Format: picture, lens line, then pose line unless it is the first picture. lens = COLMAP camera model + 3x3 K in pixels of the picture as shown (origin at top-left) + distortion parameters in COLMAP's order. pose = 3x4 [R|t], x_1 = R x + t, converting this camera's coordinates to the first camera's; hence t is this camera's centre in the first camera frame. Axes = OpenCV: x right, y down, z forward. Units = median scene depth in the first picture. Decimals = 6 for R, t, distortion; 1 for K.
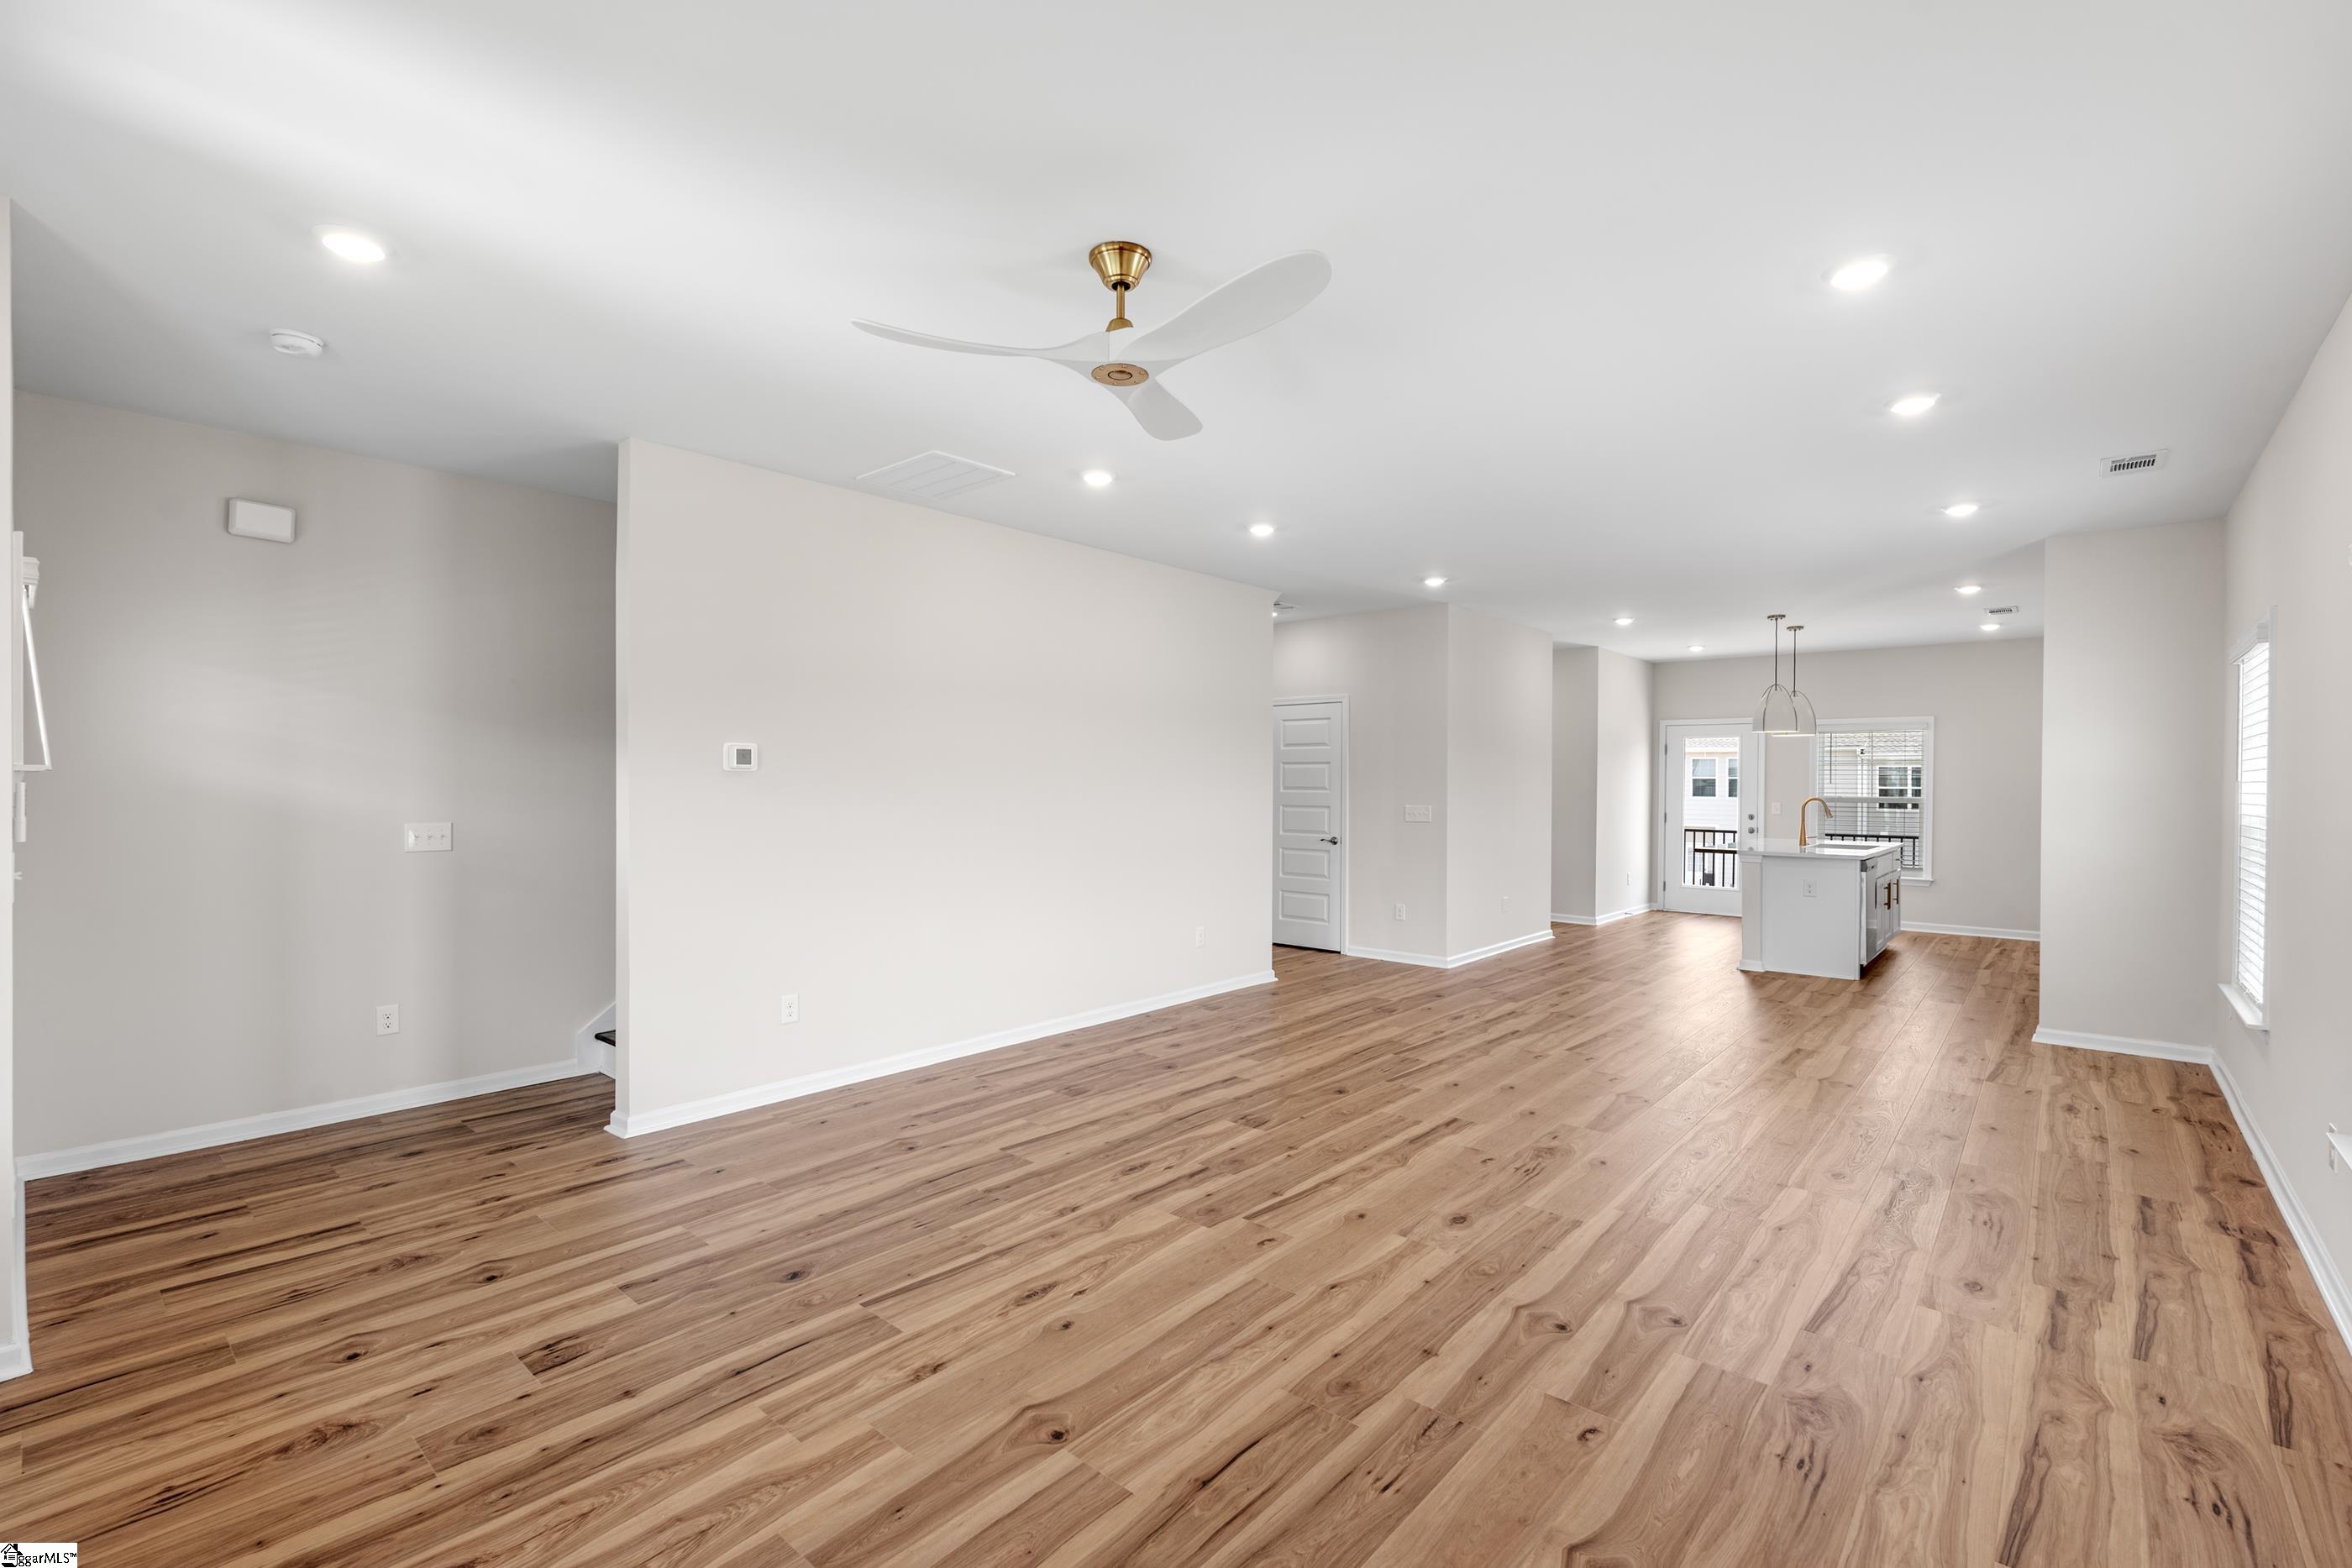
lens RADIAL K [[1035.8, 0, 1165.4], [0, 1035.8, 789.9], [0, 0, 1]] dist [-0.011652, 0.001279]
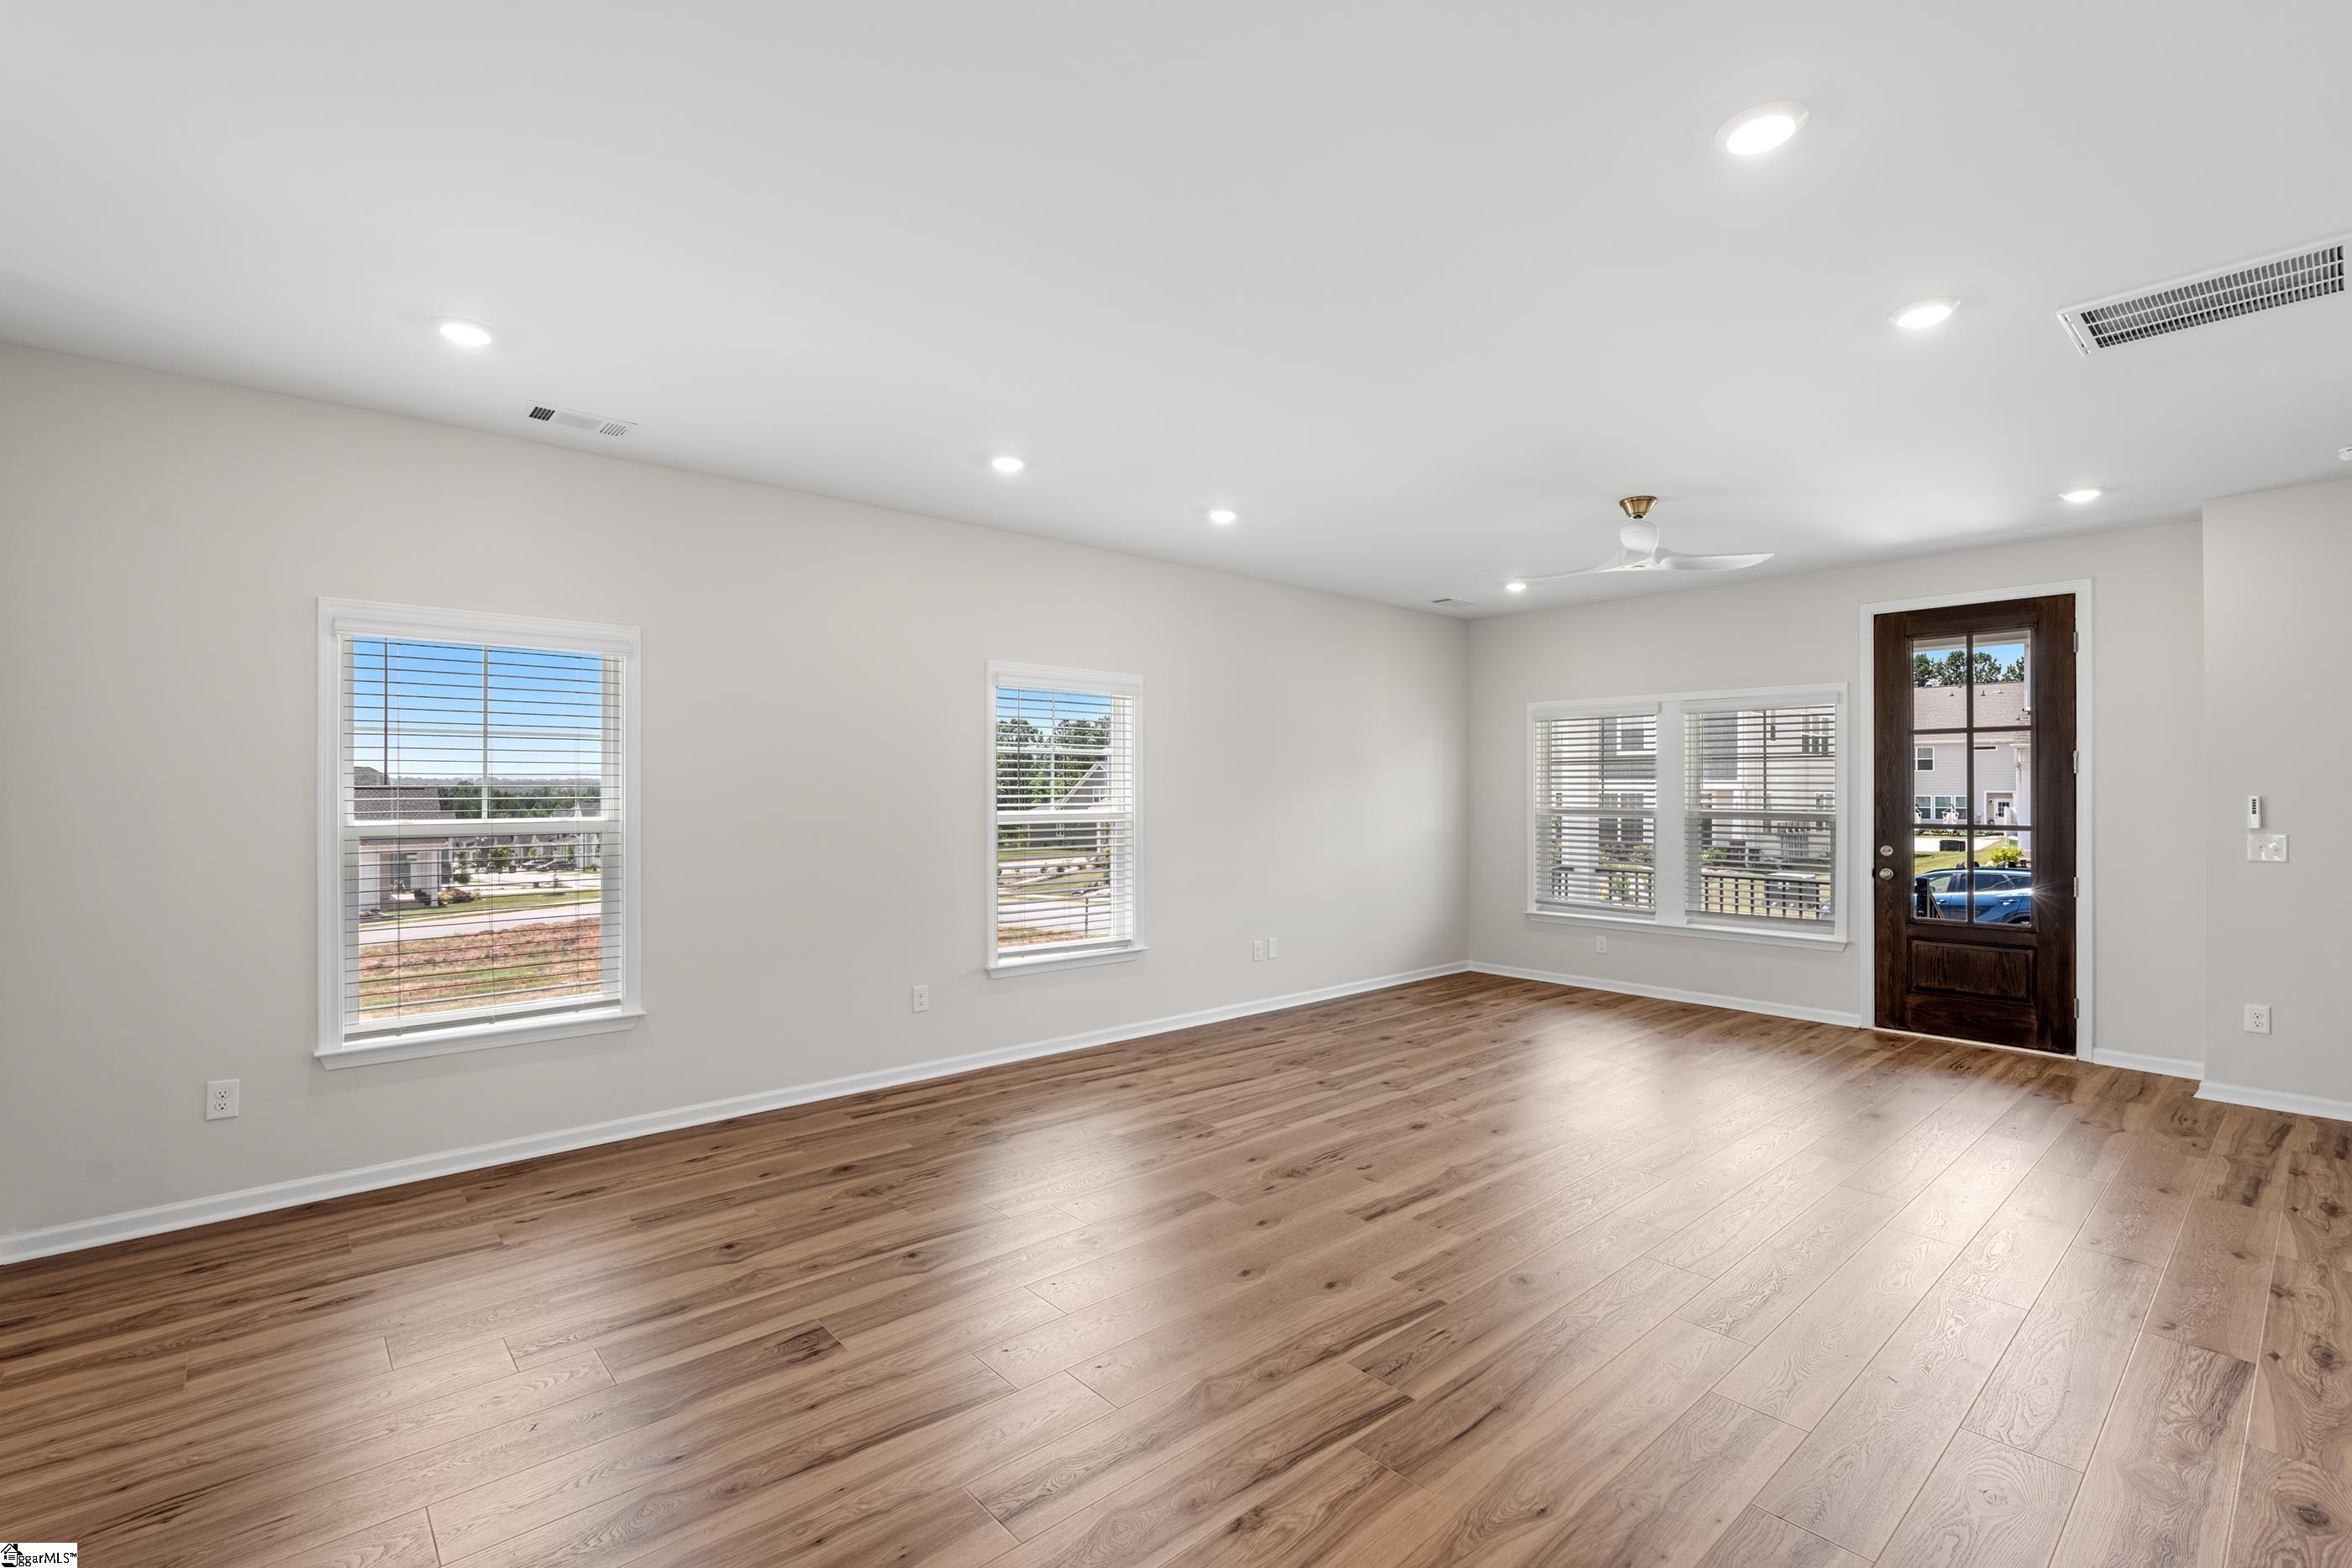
lens RADIAL K [[1035.8, 0, 1178.2], [0, 1035.8, 781.9], [0, 0, 1]] dist [-0.011652, 0.001279]
pose [[-0.992393, -0.003898, 0.123050, 0.350037], [-0.003437, 0.999986, 0.003963, -0.019629], [-0.123063, 0.003510, -0.992393, 1.915251]]
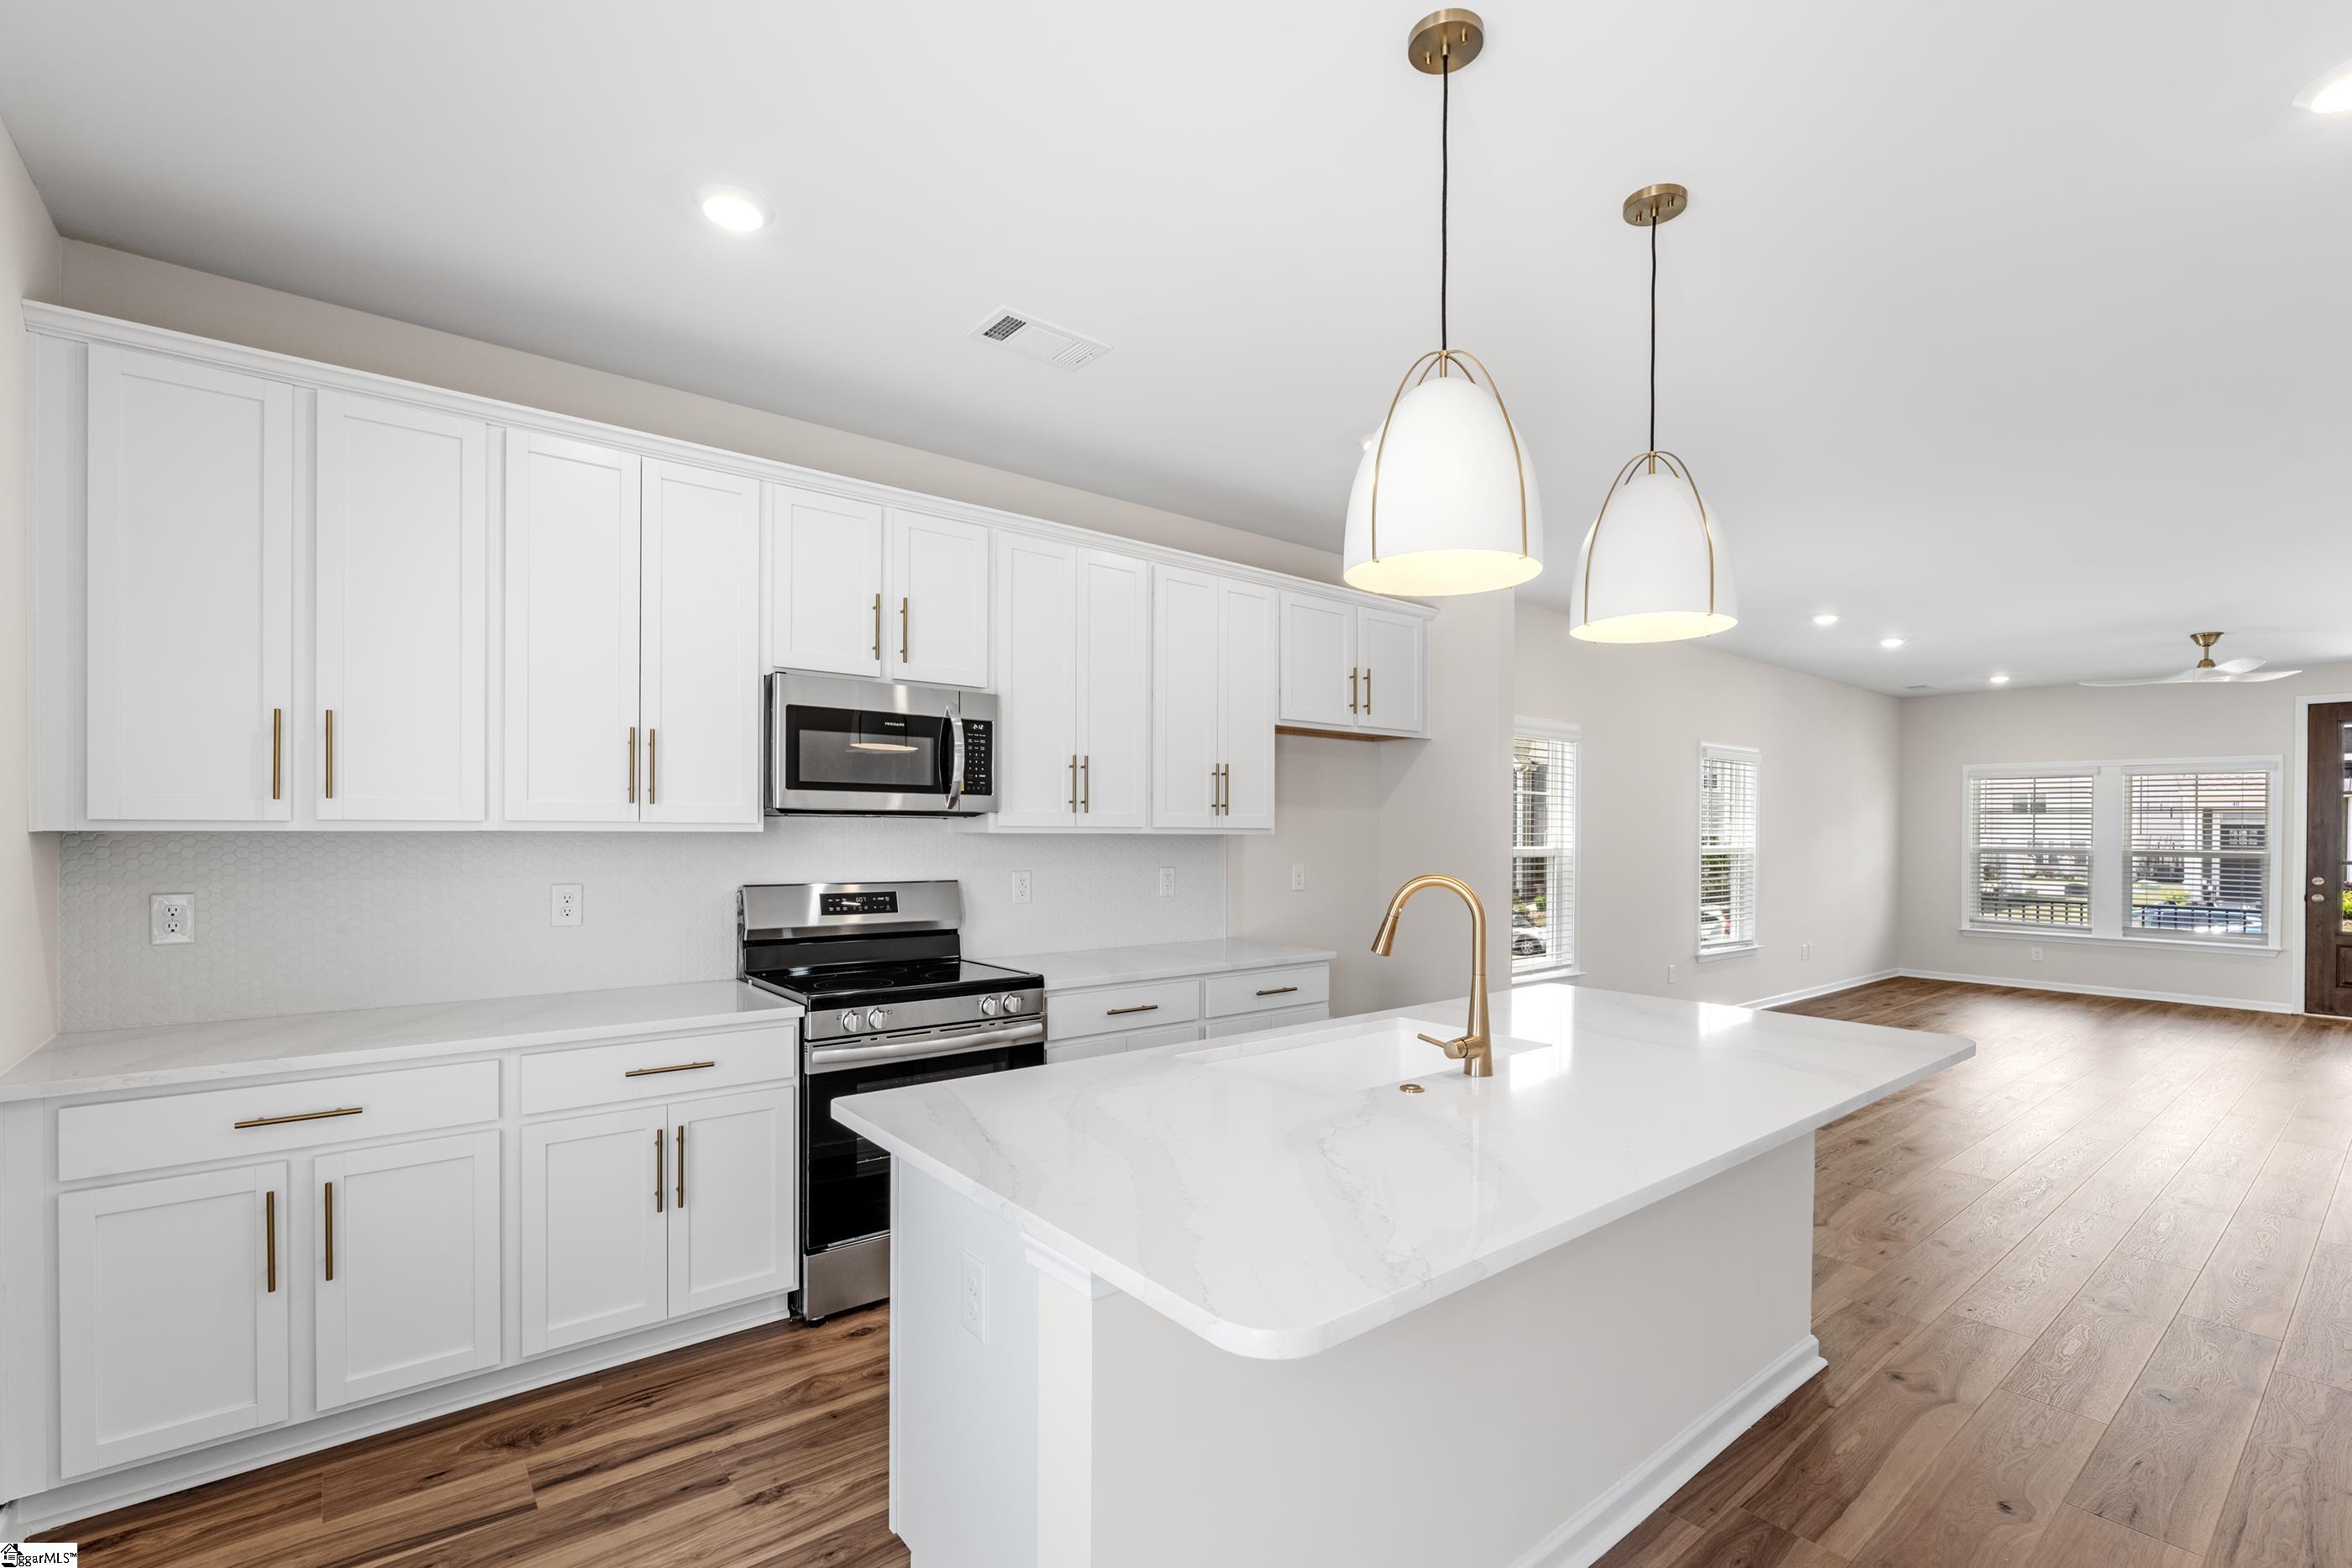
lens RADIAL K [[1035.8, 0, 1160.7], [0, 1035.8, 827.4], [0, 0, 1]] dist [-0.011652, 0.001279]
pose [[-0.984527, -0.011805, 0.174835, 1.510669], [-0.009461, 0.999854, 0.014238, -0.029918], [-0.174978, 0.012363, -0.984495, 2.743881]]
